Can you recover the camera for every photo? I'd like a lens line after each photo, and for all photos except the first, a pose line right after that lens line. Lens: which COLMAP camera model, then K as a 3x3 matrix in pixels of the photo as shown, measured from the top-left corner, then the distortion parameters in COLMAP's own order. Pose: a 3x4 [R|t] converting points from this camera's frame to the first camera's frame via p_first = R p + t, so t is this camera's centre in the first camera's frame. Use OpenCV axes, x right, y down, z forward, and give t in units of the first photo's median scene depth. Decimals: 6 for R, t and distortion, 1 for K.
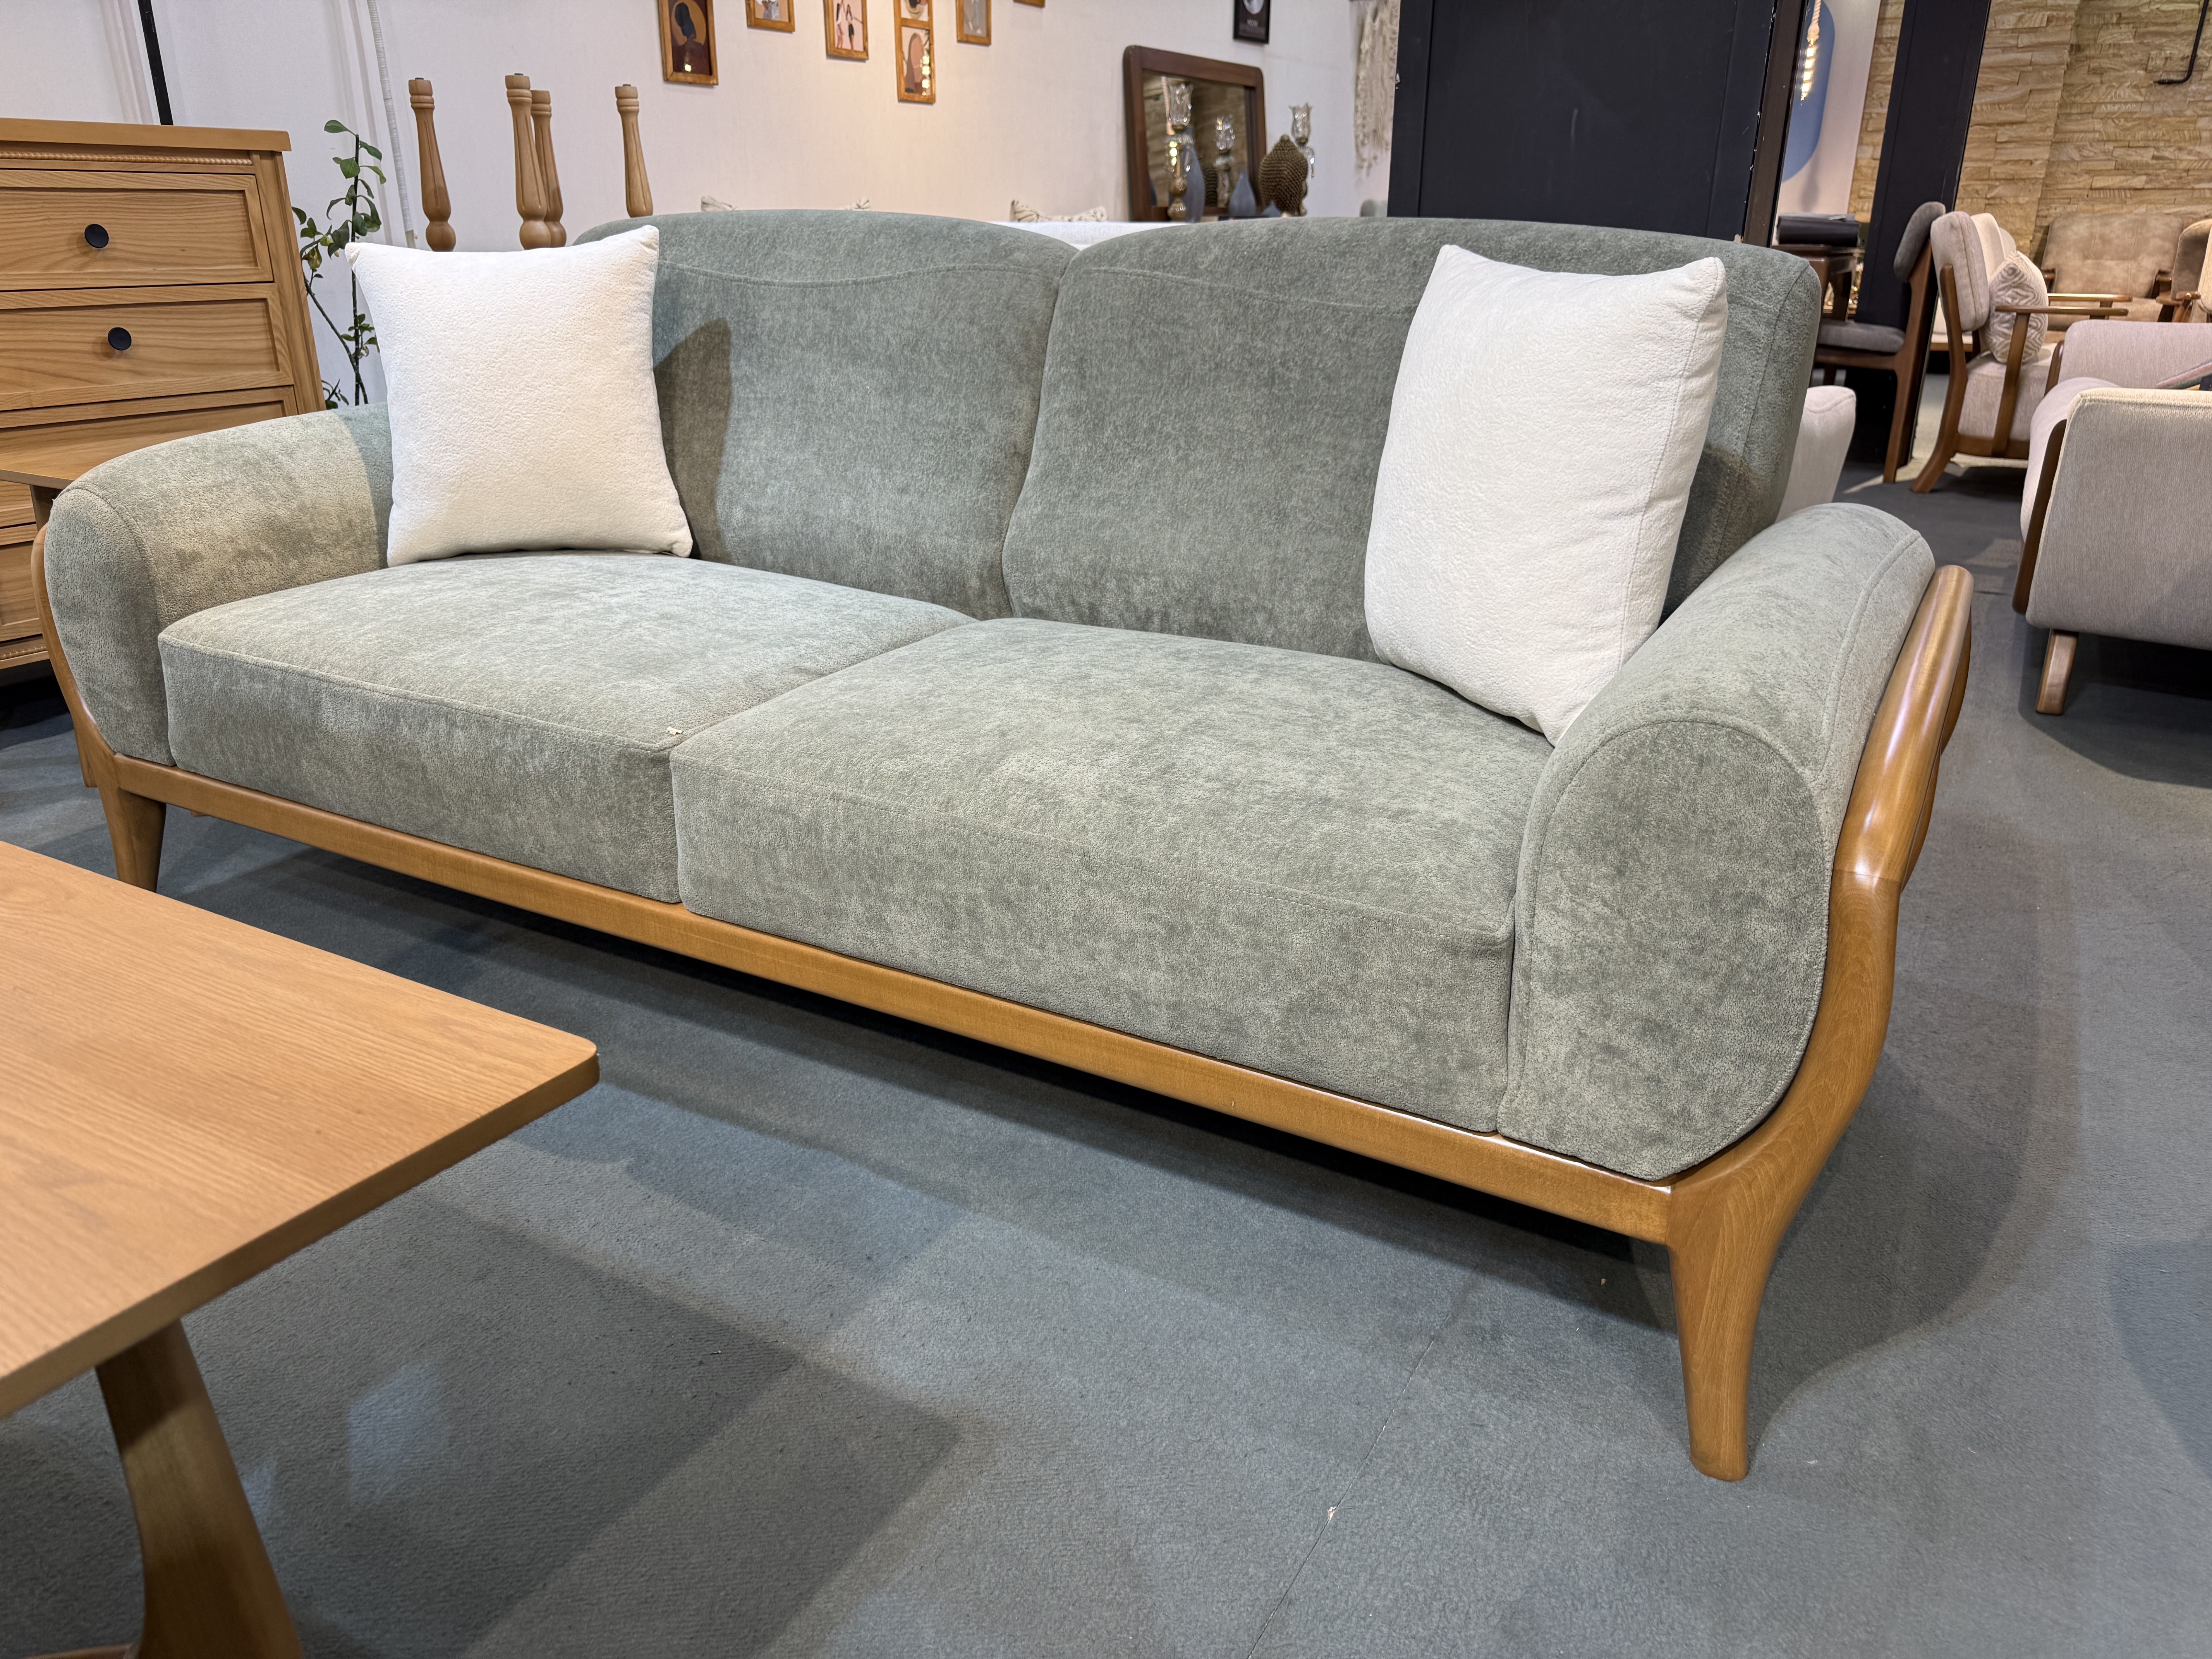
lens RADIAL K [[1567.4, 0, 1107.8], [0, 1567.4, 839.8], [0, 0, 1]] dist [0.077190, -0.105225]
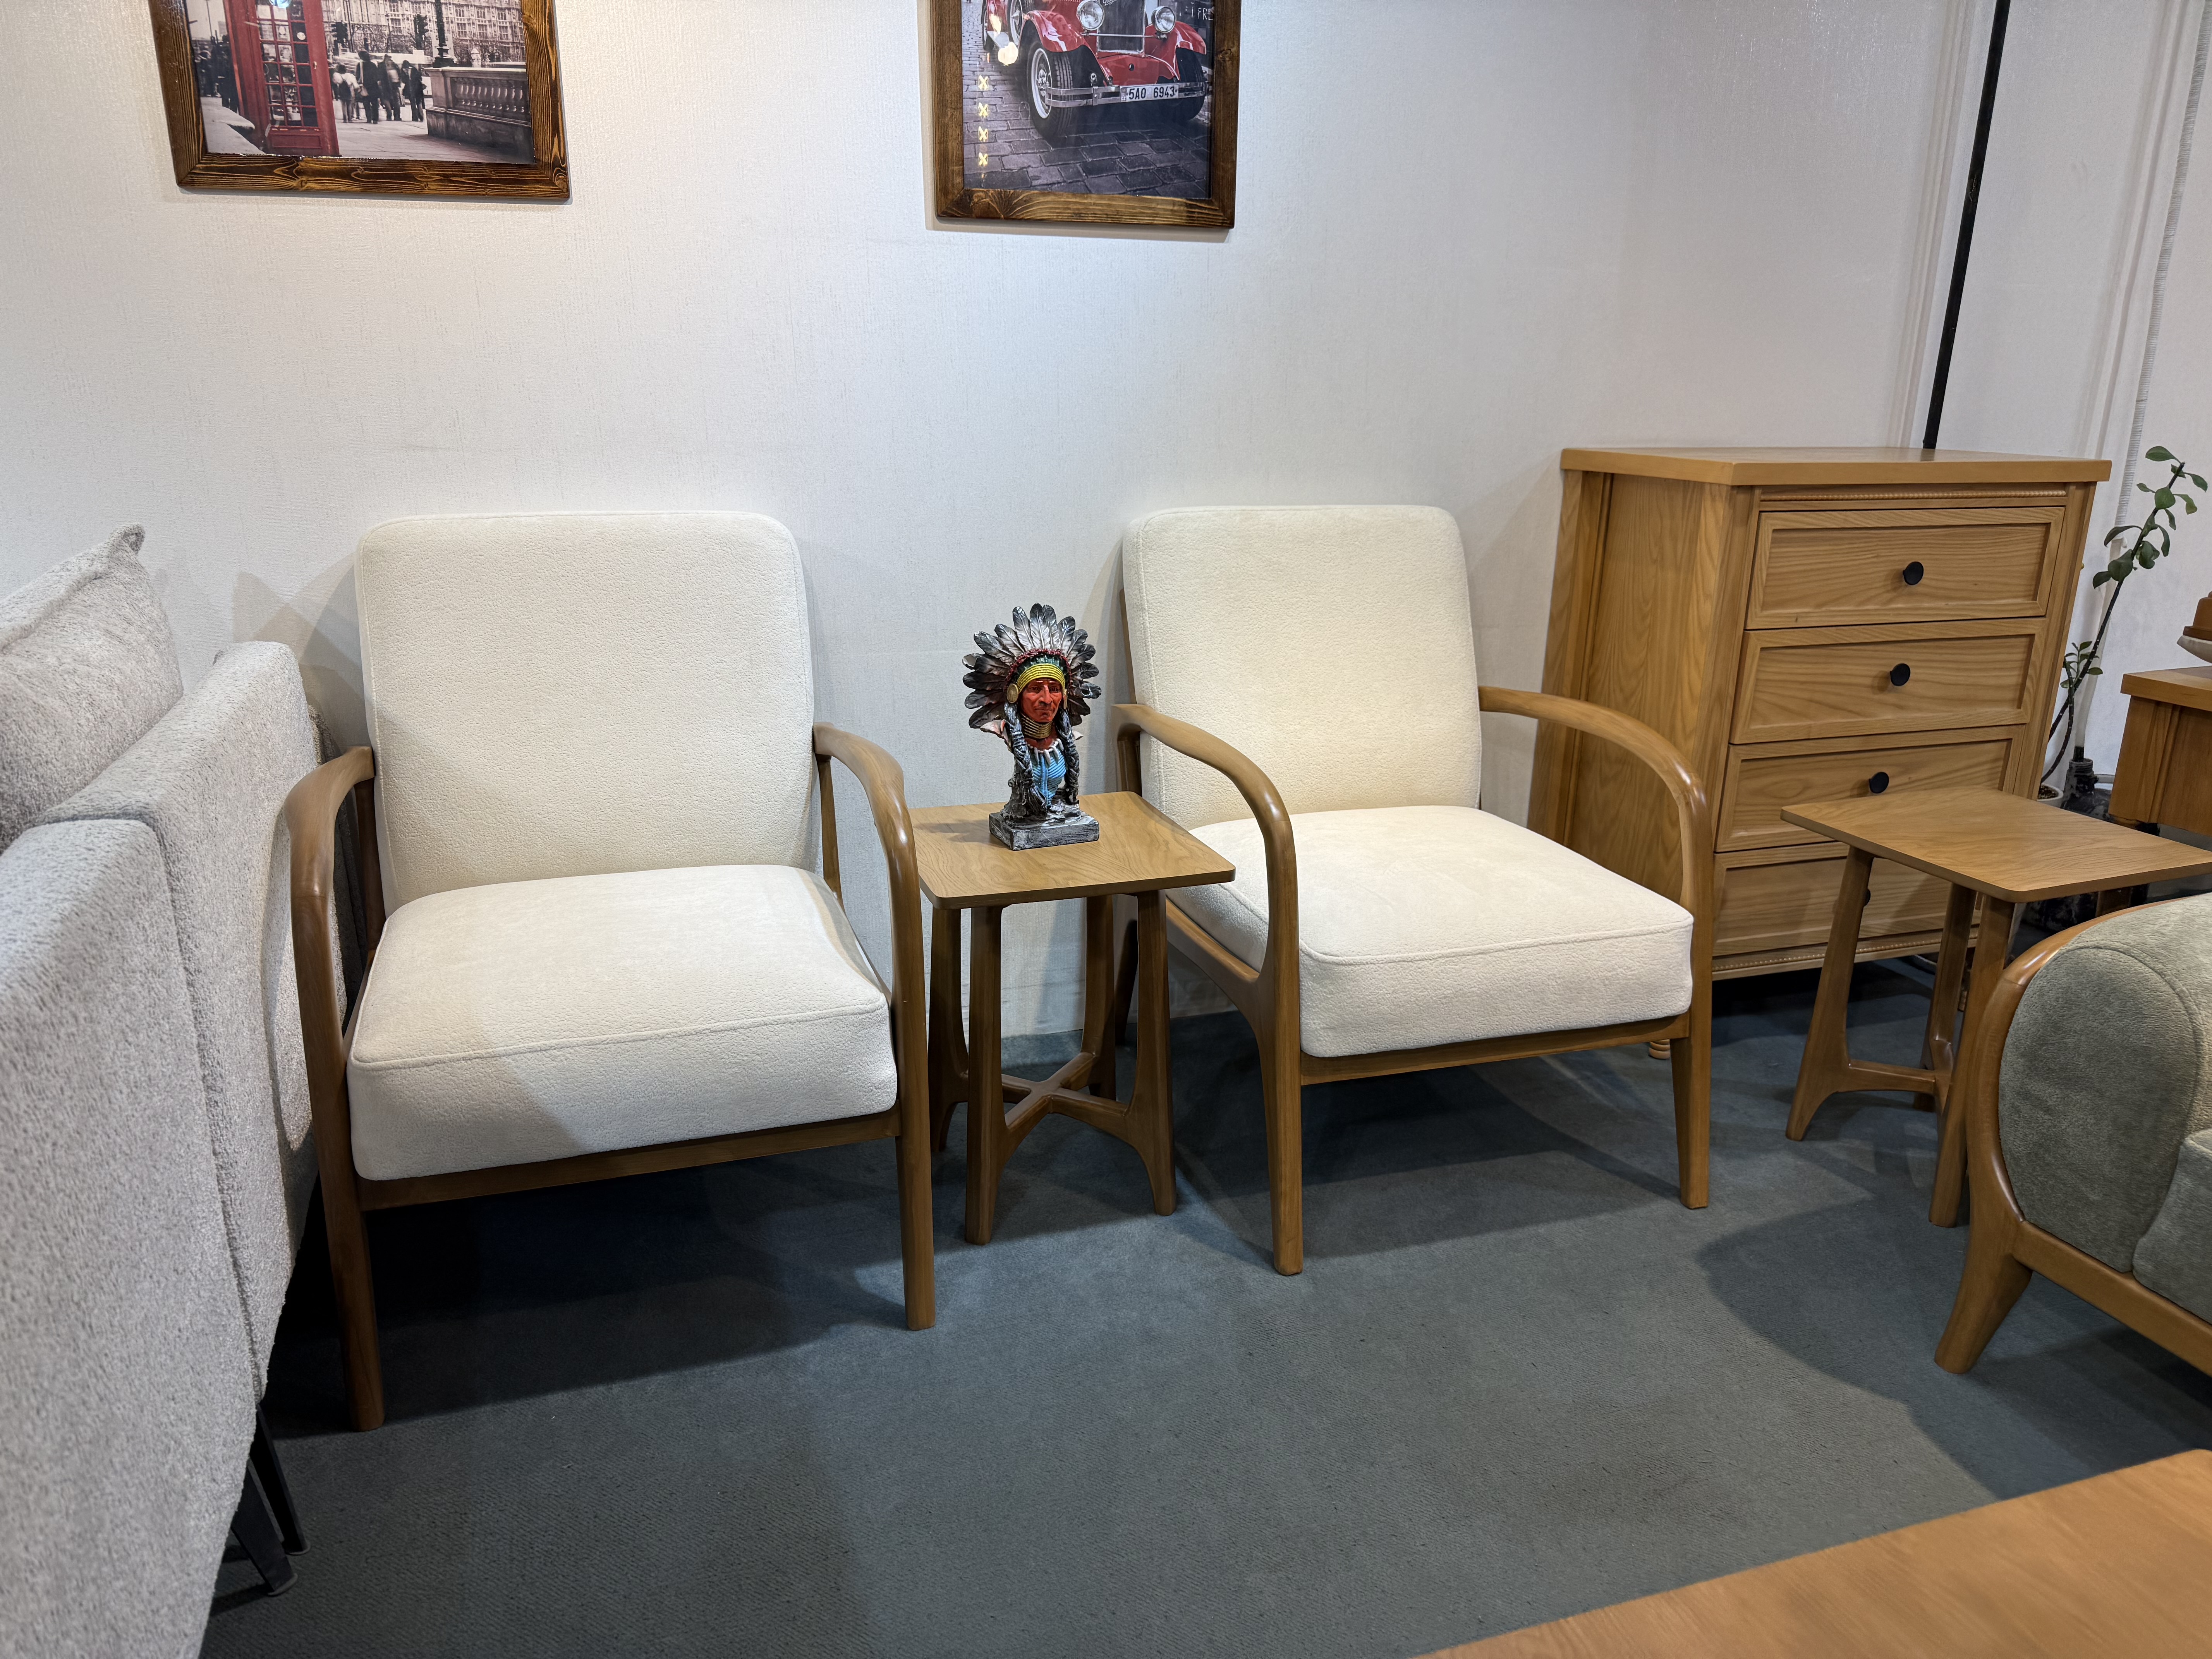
lens RADIAL K [[1567.4, 0, 1107.8], [0, 1567.4, 839.8], [0, 0, 1]] dist [0.077190, -0.105225]
pose [[0.761898, 0.191292, -0.618805, -0.538835], [-0.245975, 0.969271, -0.003221, -0.139430], [0.599173, 0.154664, 0.785538, -0.047261]]
